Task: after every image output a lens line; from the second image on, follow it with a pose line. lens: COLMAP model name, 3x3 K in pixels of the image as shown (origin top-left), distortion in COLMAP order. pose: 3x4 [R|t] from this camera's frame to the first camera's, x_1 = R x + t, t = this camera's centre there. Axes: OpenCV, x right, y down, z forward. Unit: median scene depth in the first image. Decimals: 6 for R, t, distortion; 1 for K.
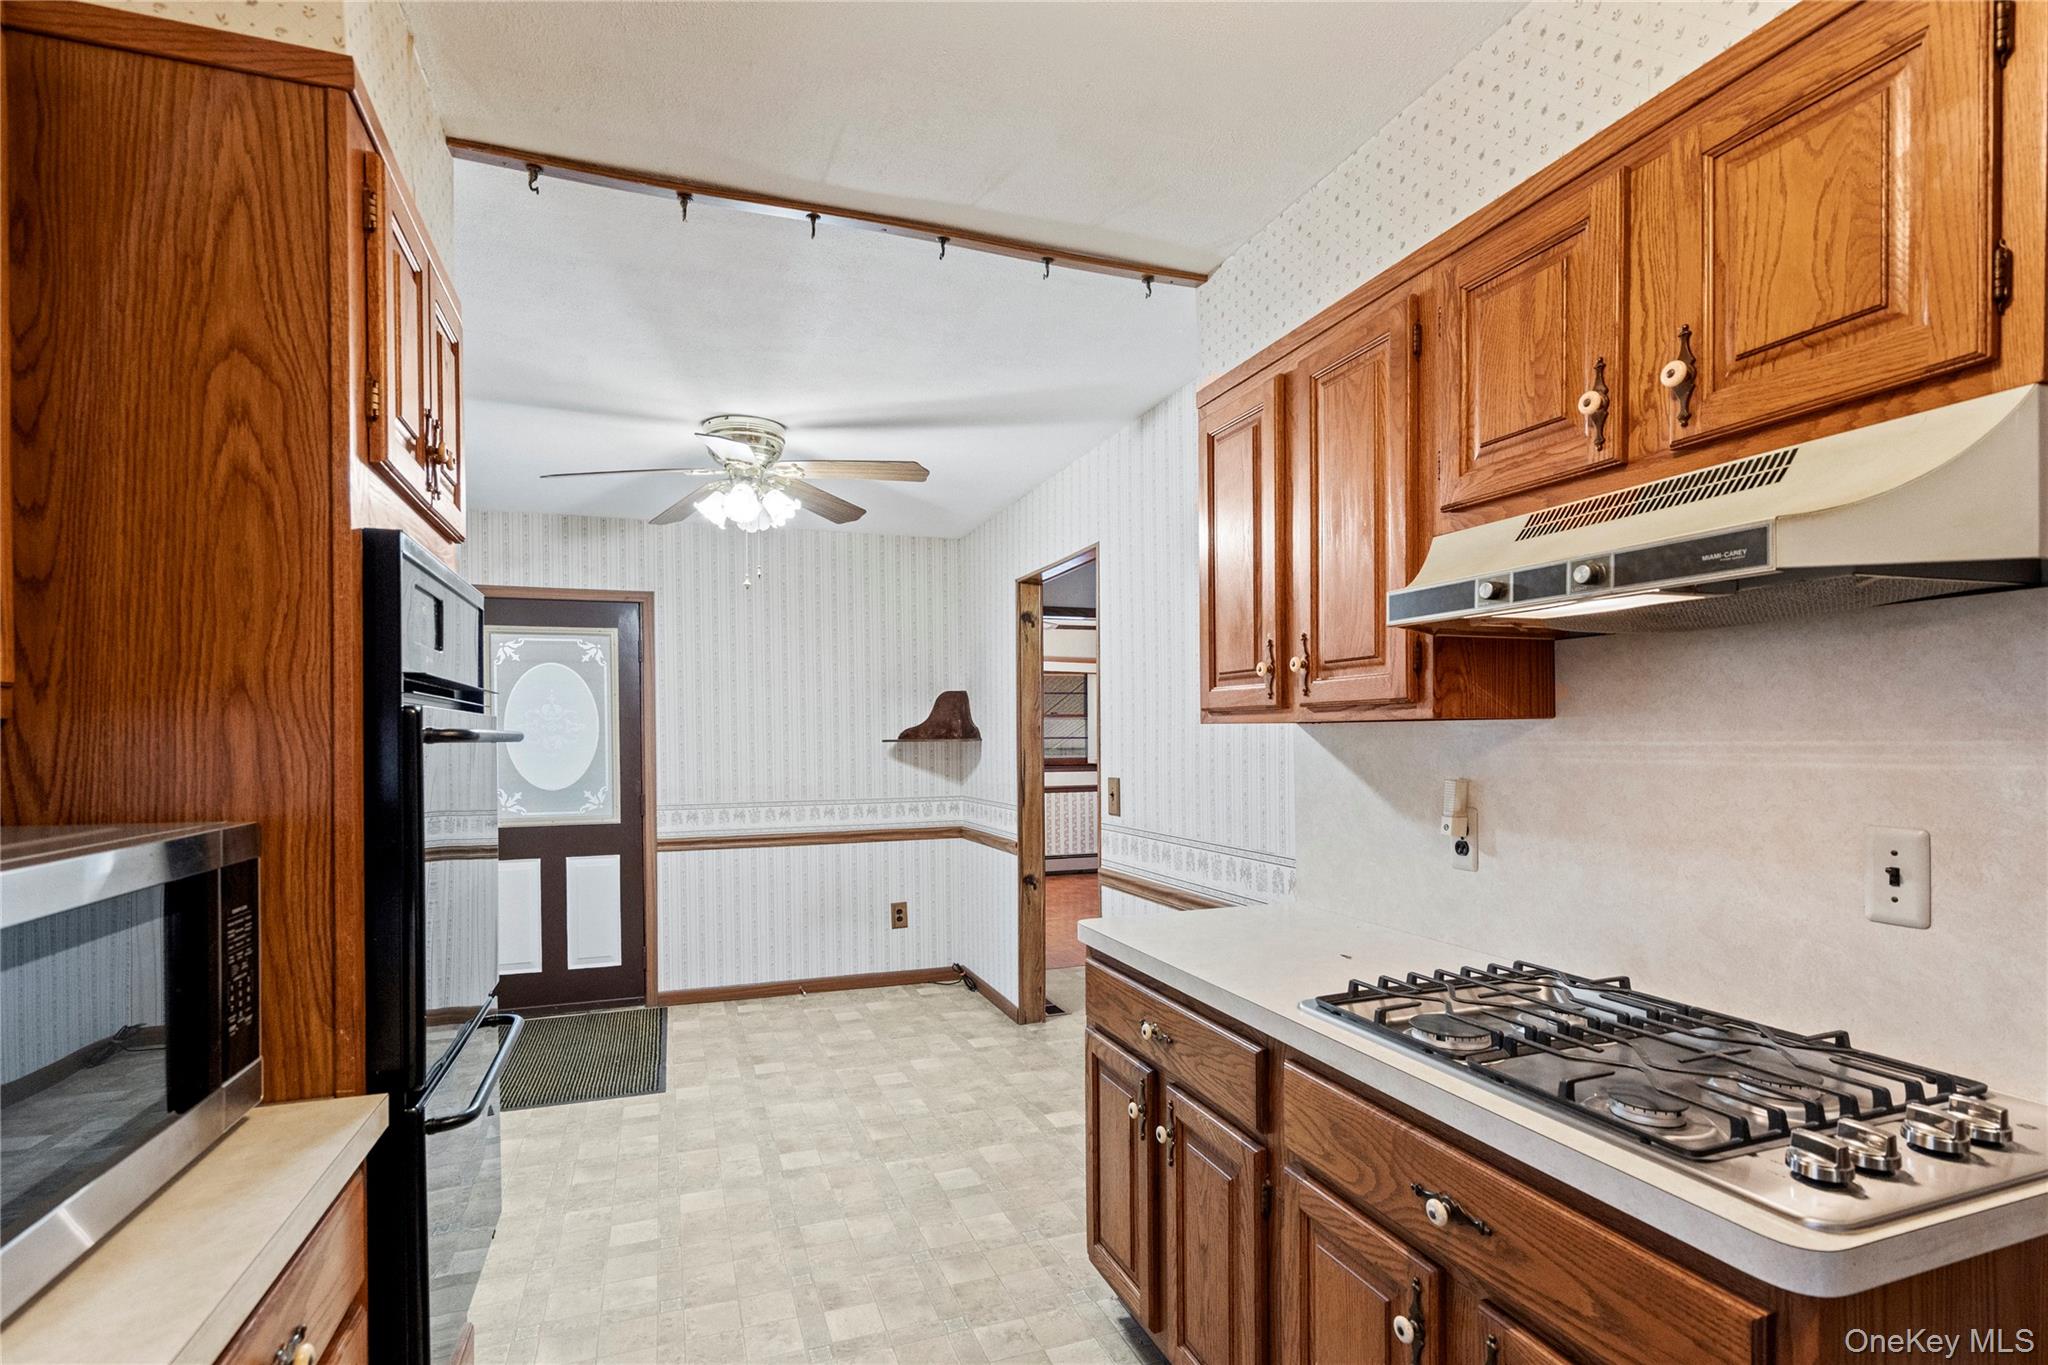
lens RADIAL K [[955.7, 0, 1014.6], [0, 955.7, 736.3], [0, 0, 1]] dist [-0.001103, 0.000304]
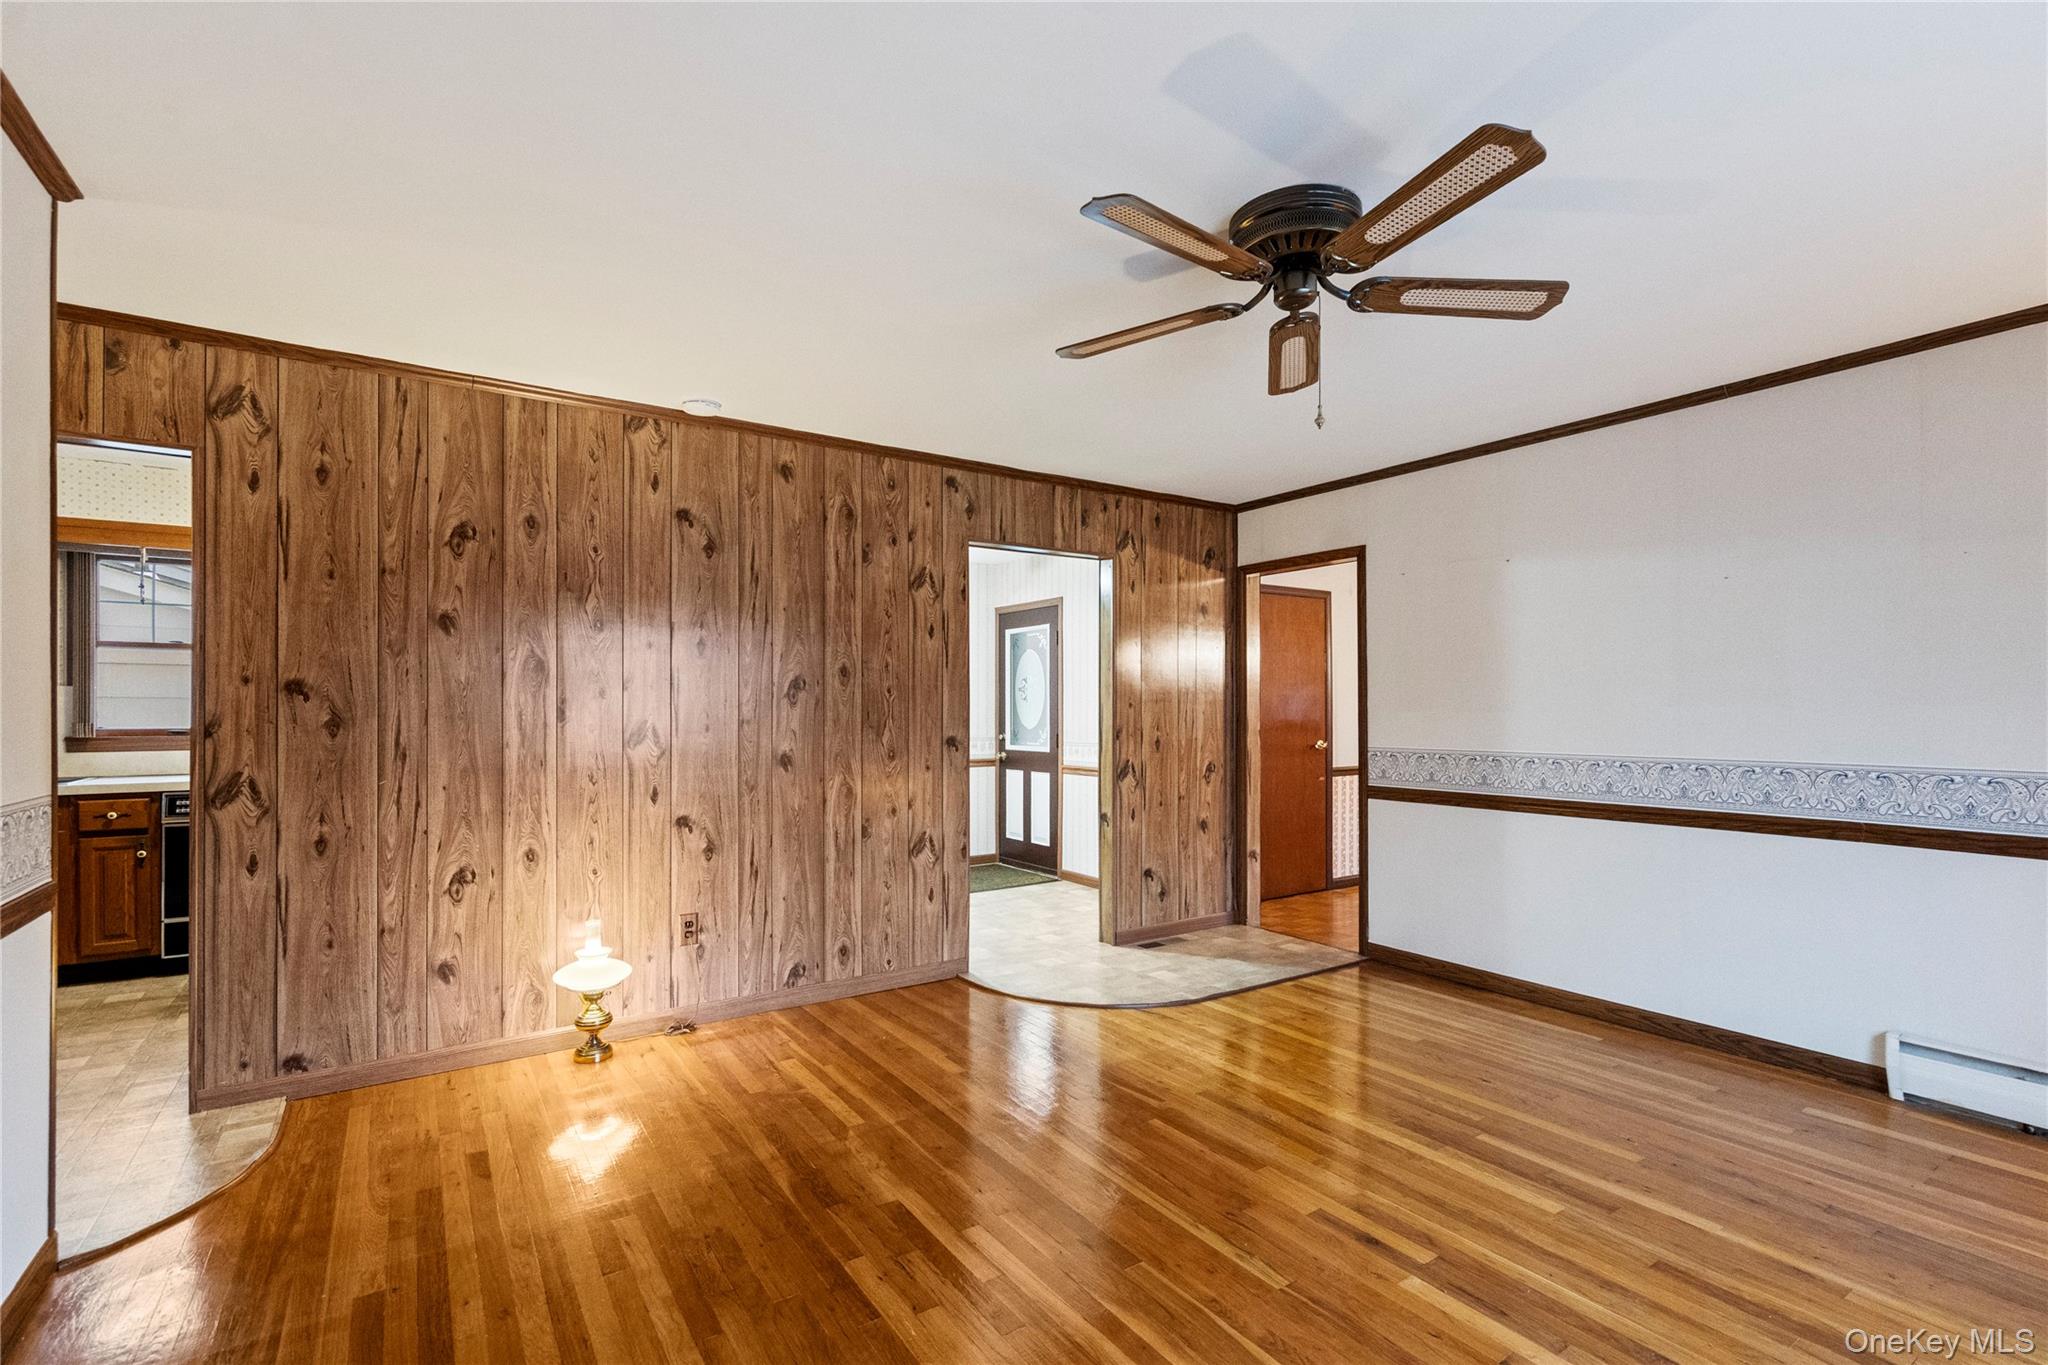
lens RADIAL K [[943.8, 0, 1017.3], [0, 943.8, 711.2], [0, 0, 1]] dist [-0.001372, 0.001279]
pose [[0.231444, 0.010018, -0.972797, 1.050072], [-0.002505, 0.999950, 0.009701, 0.011986], [0.972845, 0.000192, 0.231458, 0.620586]]
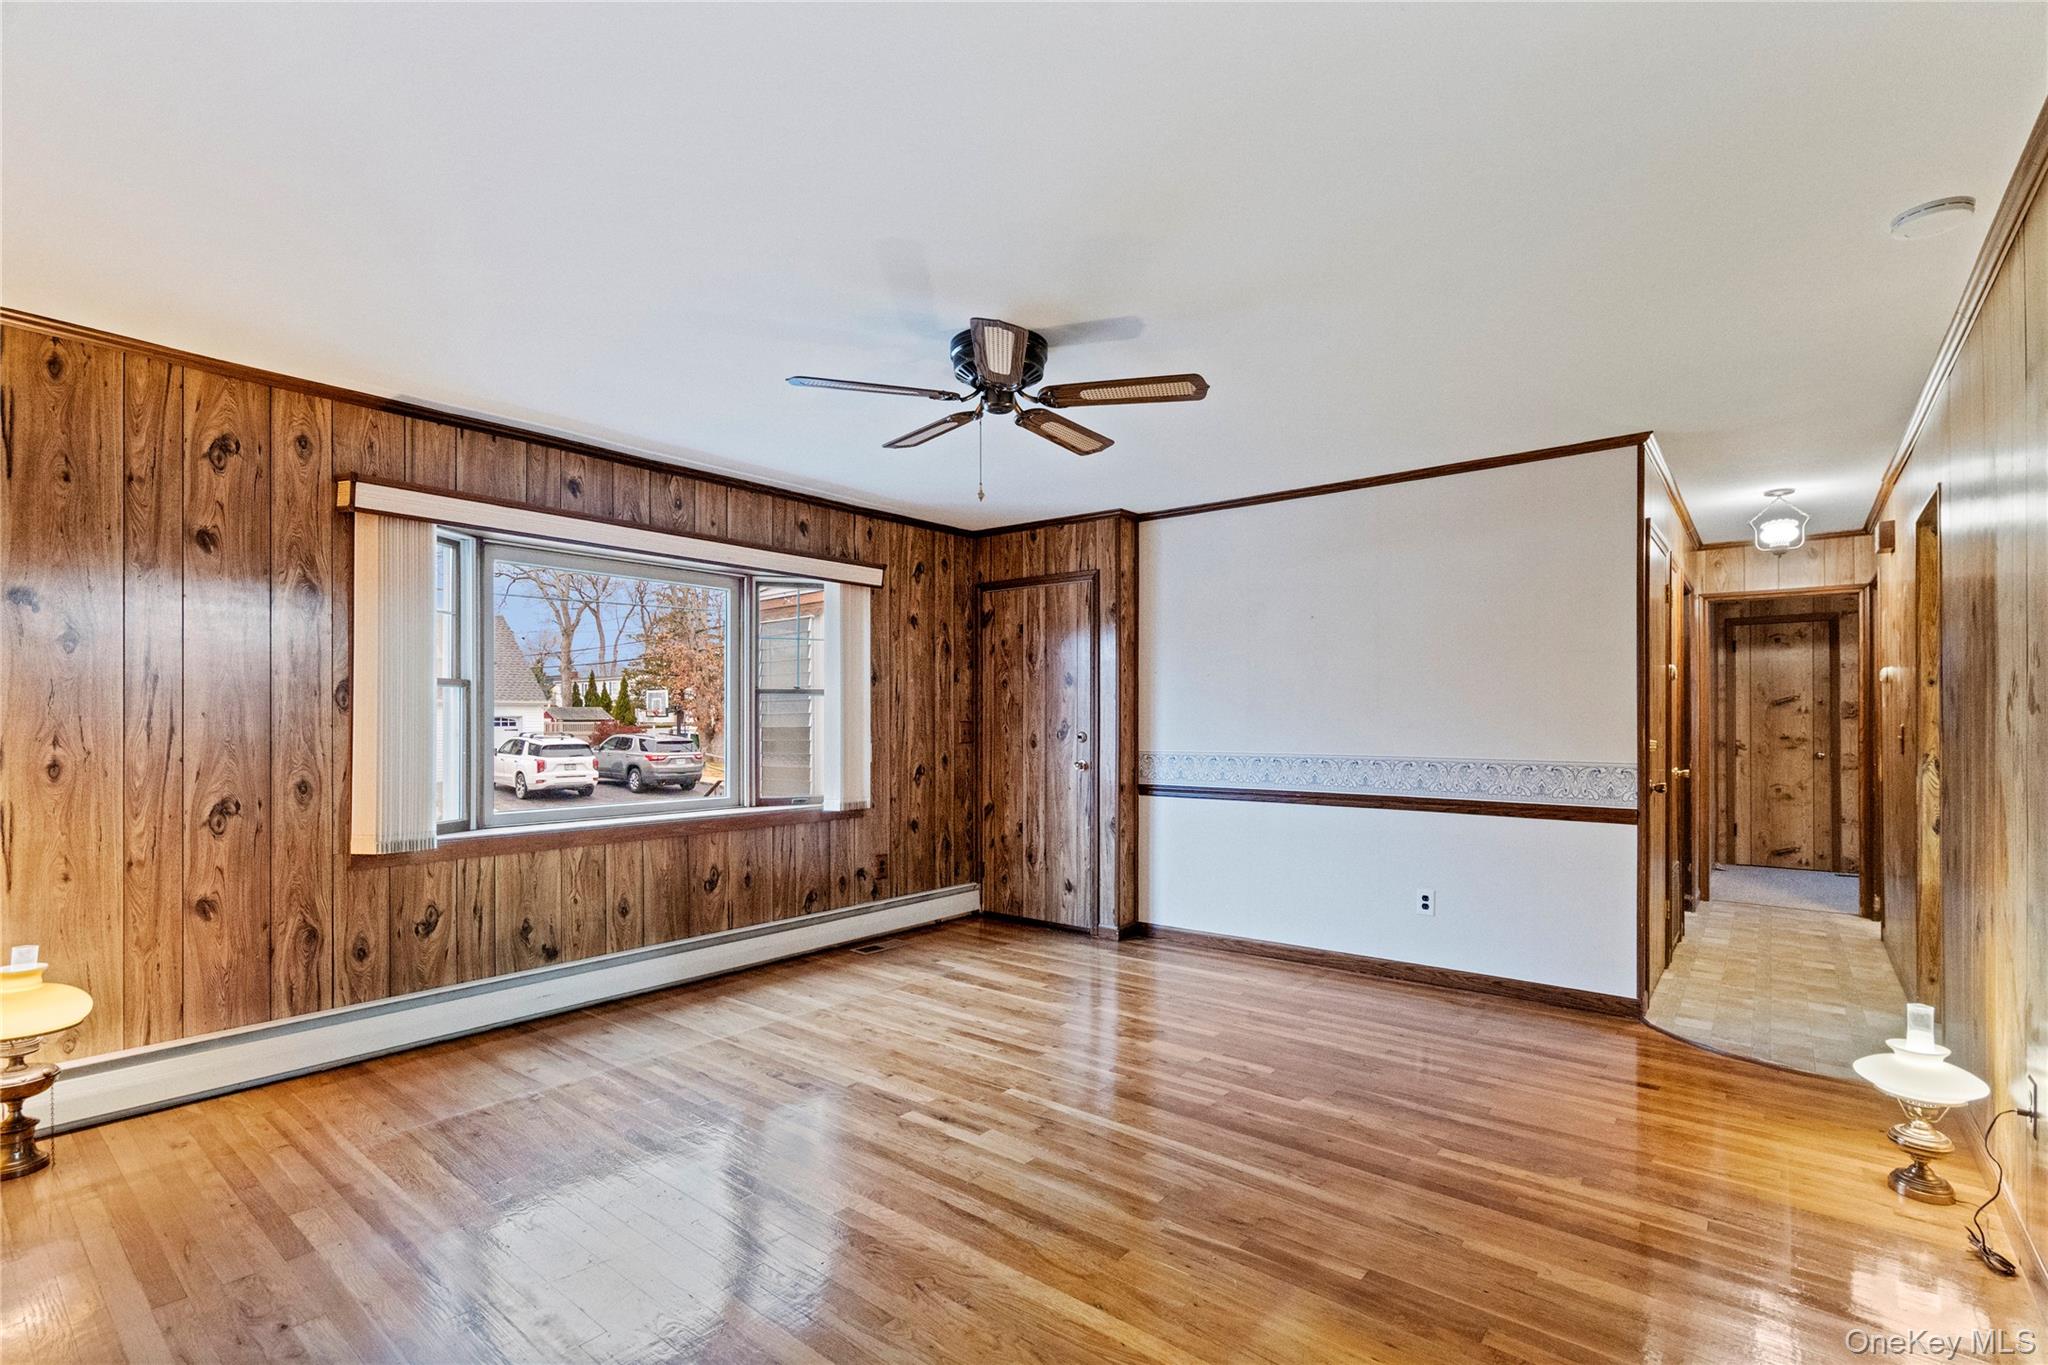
lens RADIAL K [[943.8, 0, 1017.3], [0, 943.8, 711.2], [0, 0, 1]] dist [-0.001372, 0.001279]
pose [[-0.514249, 0.011948, 0.857558, 0.046937], [0.003586, 0.999924, -0.011781, 0.018284], [-0.857634, -0.002983, -0.514253, 1.192715]]
